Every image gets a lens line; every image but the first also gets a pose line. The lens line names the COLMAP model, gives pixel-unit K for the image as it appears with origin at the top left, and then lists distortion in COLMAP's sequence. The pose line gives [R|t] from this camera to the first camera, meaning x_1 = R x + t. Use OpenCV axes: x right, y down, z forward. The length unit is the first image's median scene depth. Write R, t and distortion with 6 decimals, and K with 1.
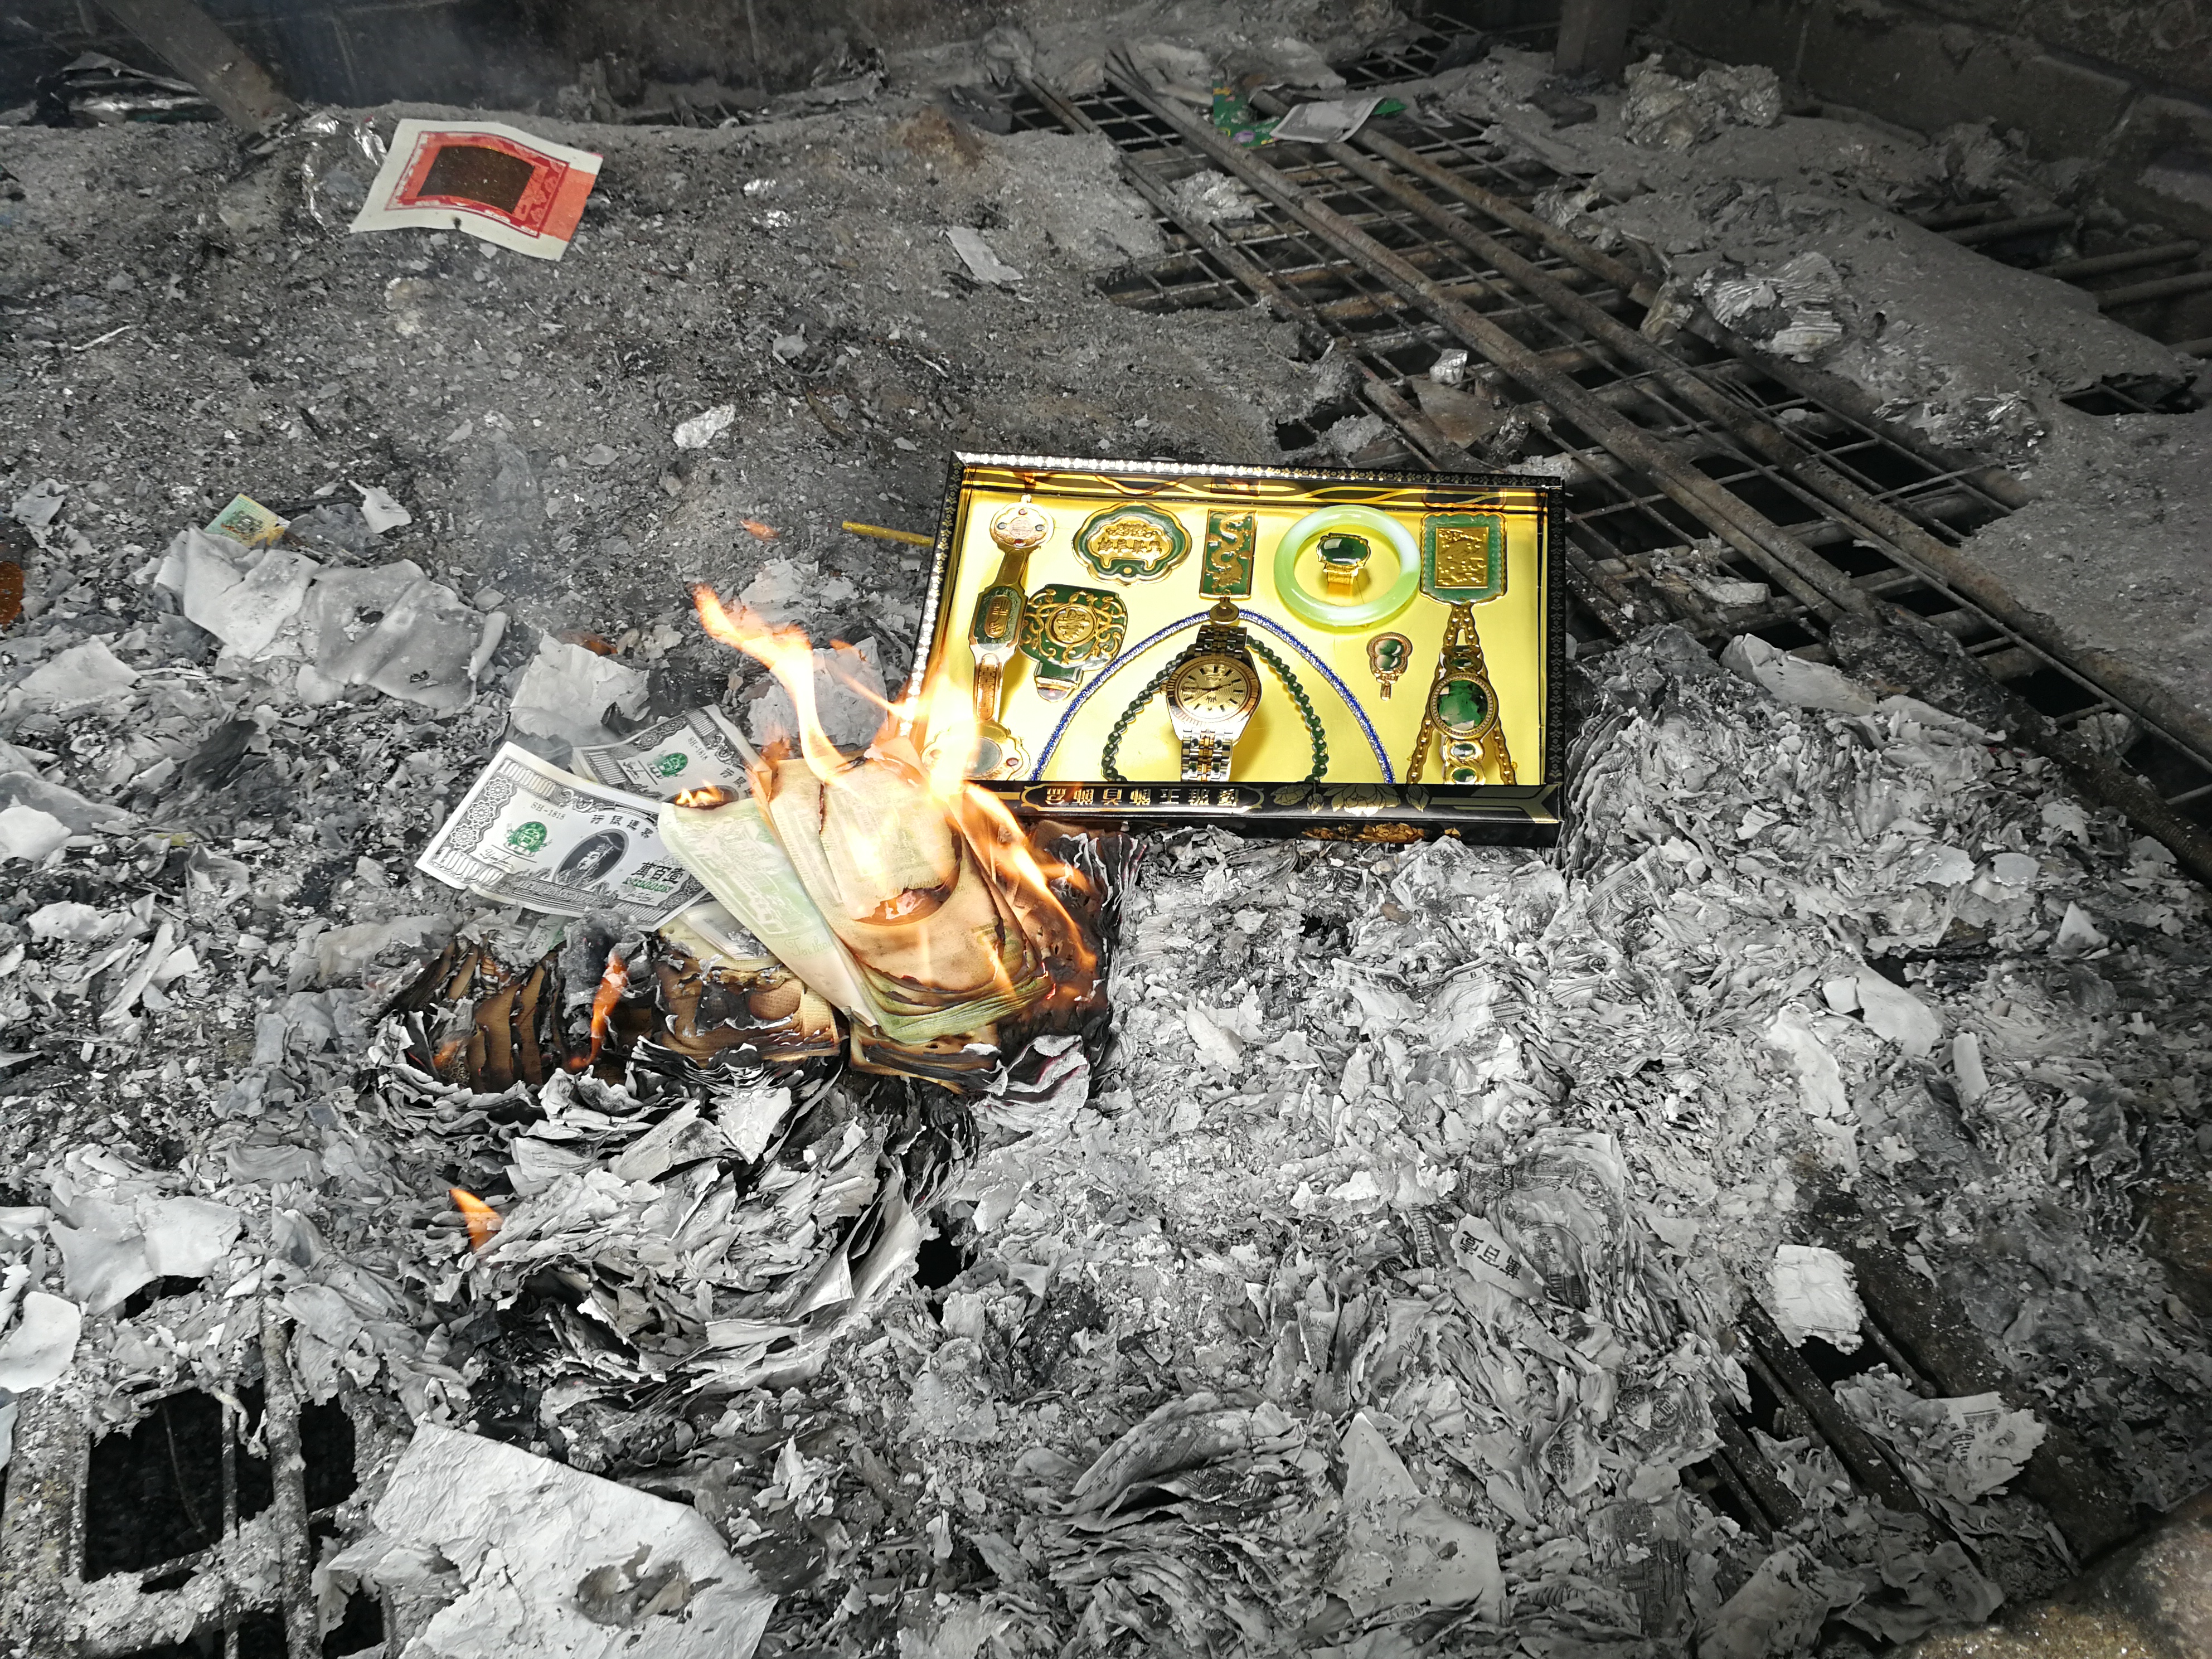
lens RADIAL K [[1746.7, 0, 1120.5], [0, 1746.7, 787.6], [0, 0, 1]] dist [0.034395, -0.034916]
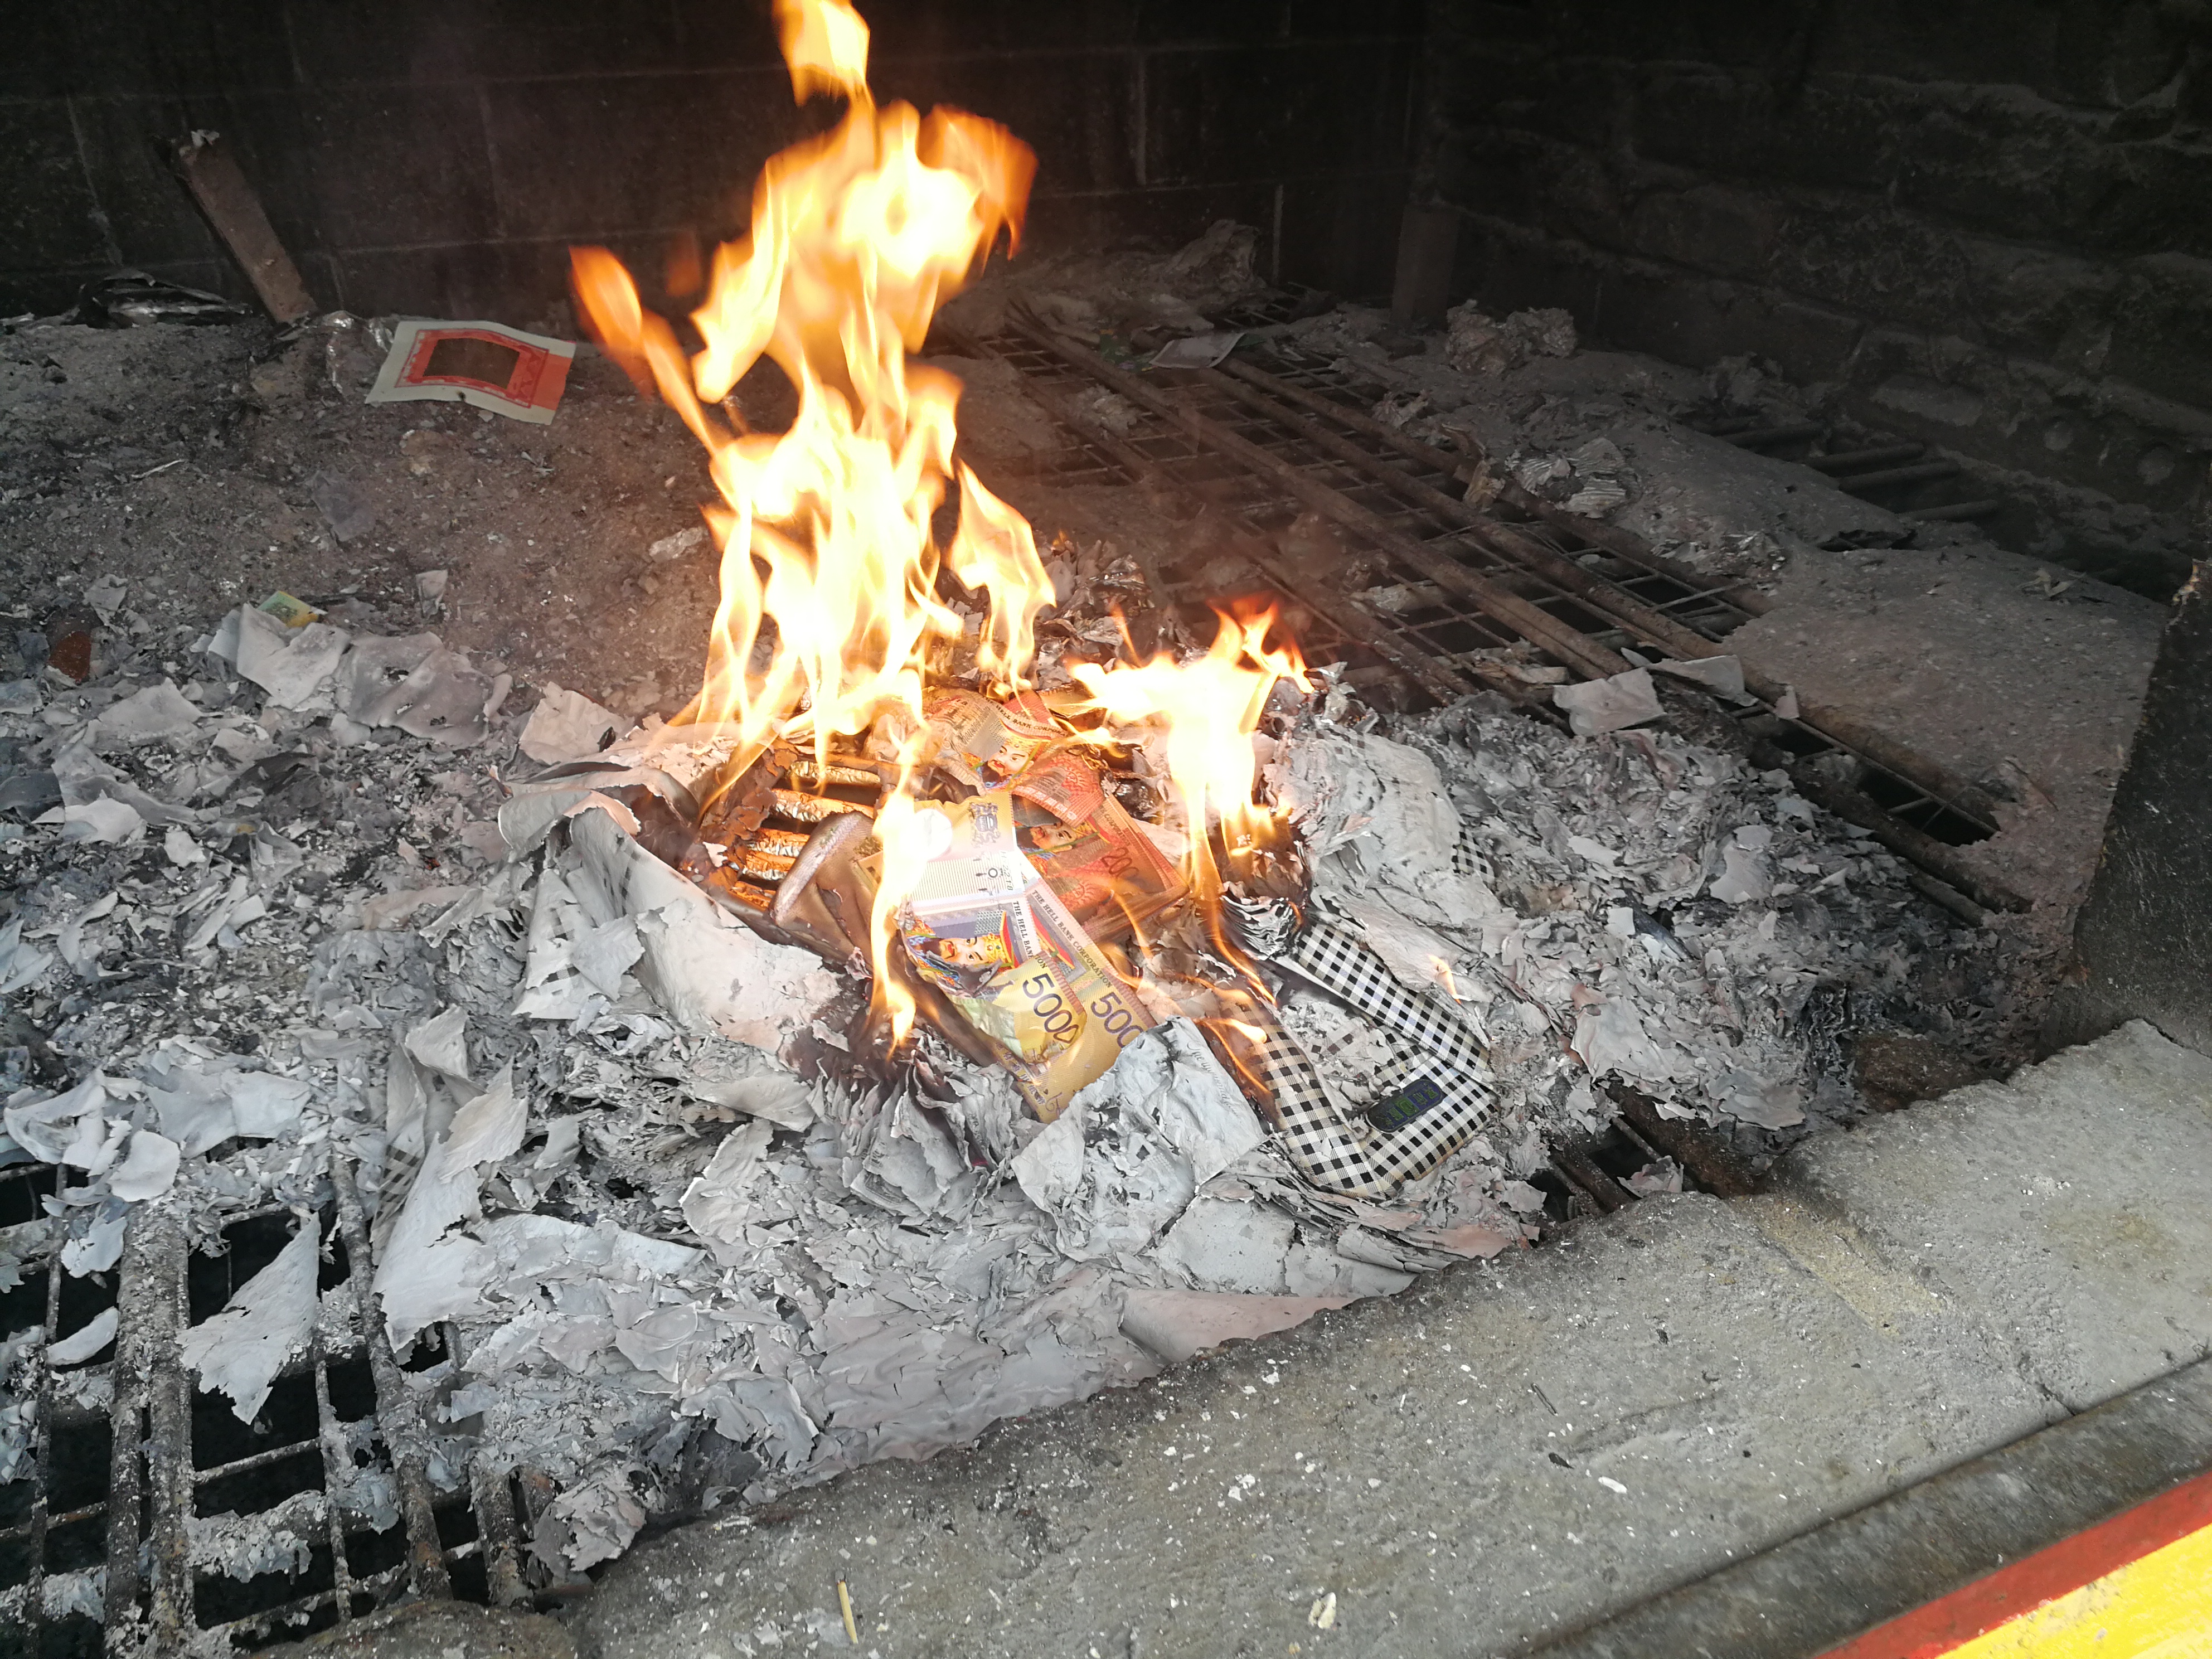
lens RADIAL K [[1758.2, 0, 1104.8], [0, 1758.2, 813.6], [0, 0, 1]] dist [0.035619, -0.036390]
pose [[0.998447, -0.003797, 0.055572, -0.015538], [0.012500, 0.987501, -0.157115, 0.161070], [-0.054281, 0.157566, 0.986016, -0.156699]]
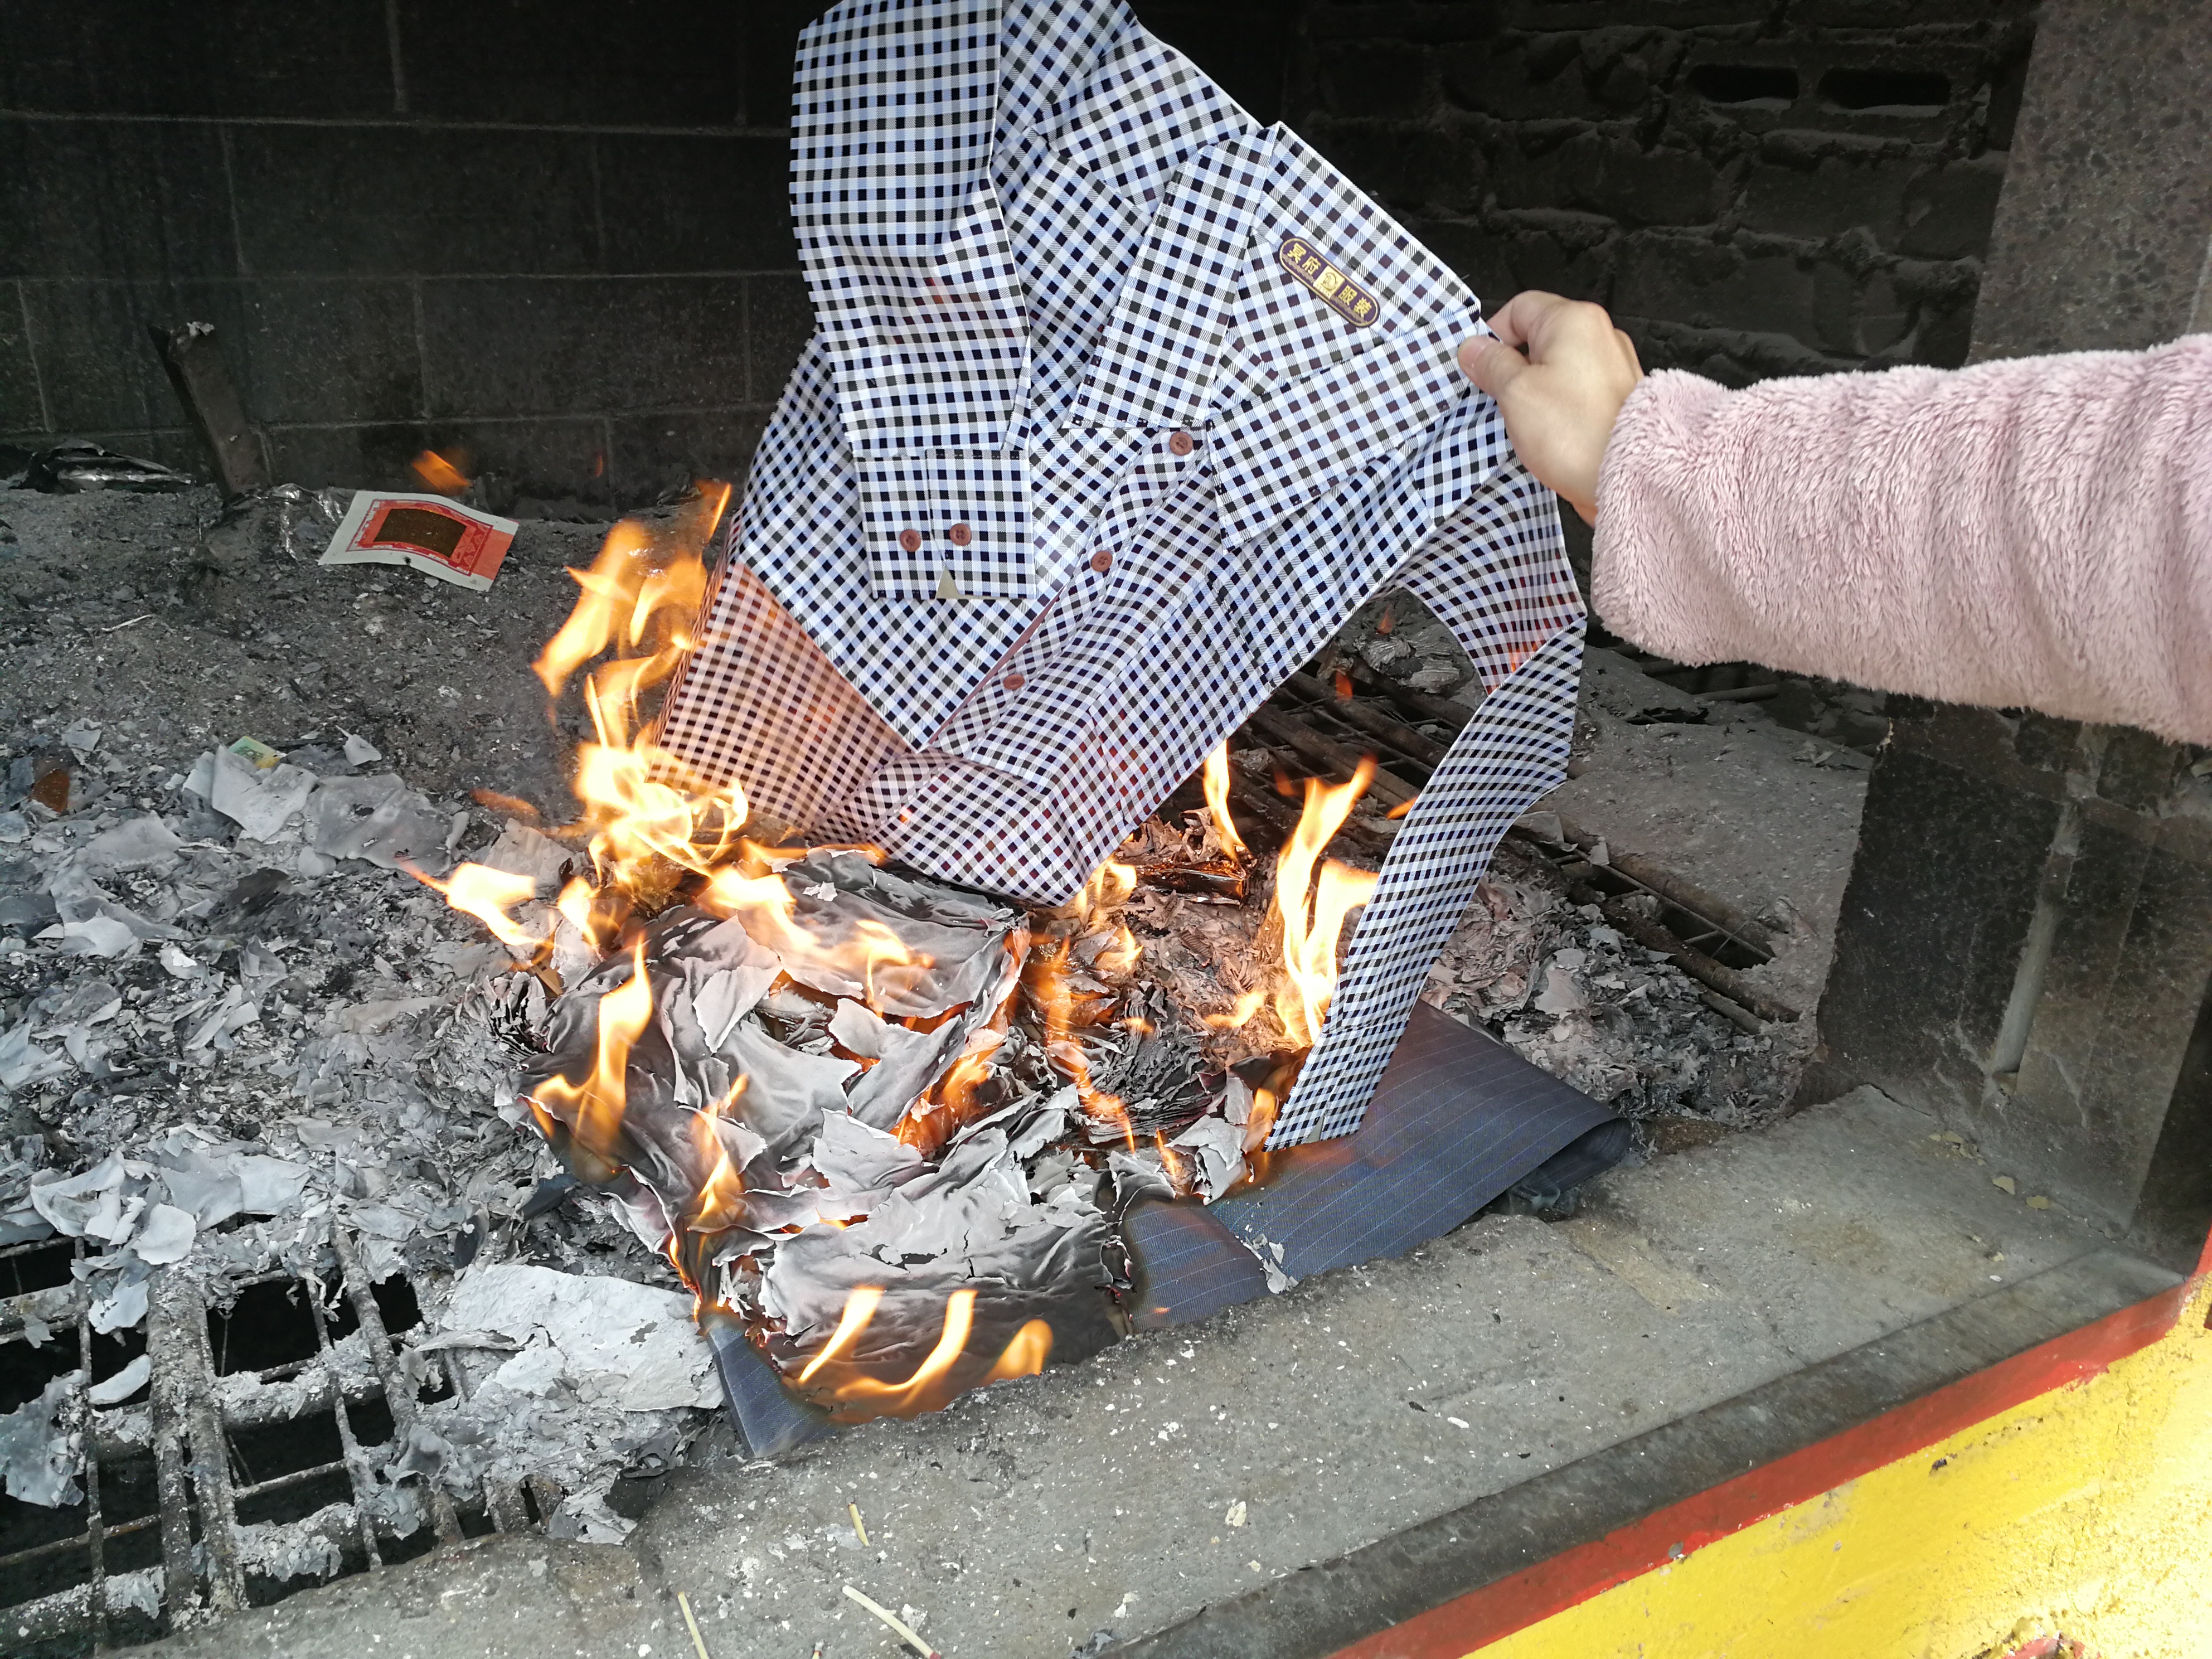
lens RADIAL K [[1754.9, 0, 1111.0], [0, 1754.9, 835.3], [0, 0, 1]] dist [0.036280, -0.036251]
pose [[0.989736, 0.010777, 0.142499, -0.057698], [0.024488, 0.969613, -0.243416, 0.213891], [-0.140792, 0.244408, 0.959397, -0.273089]]
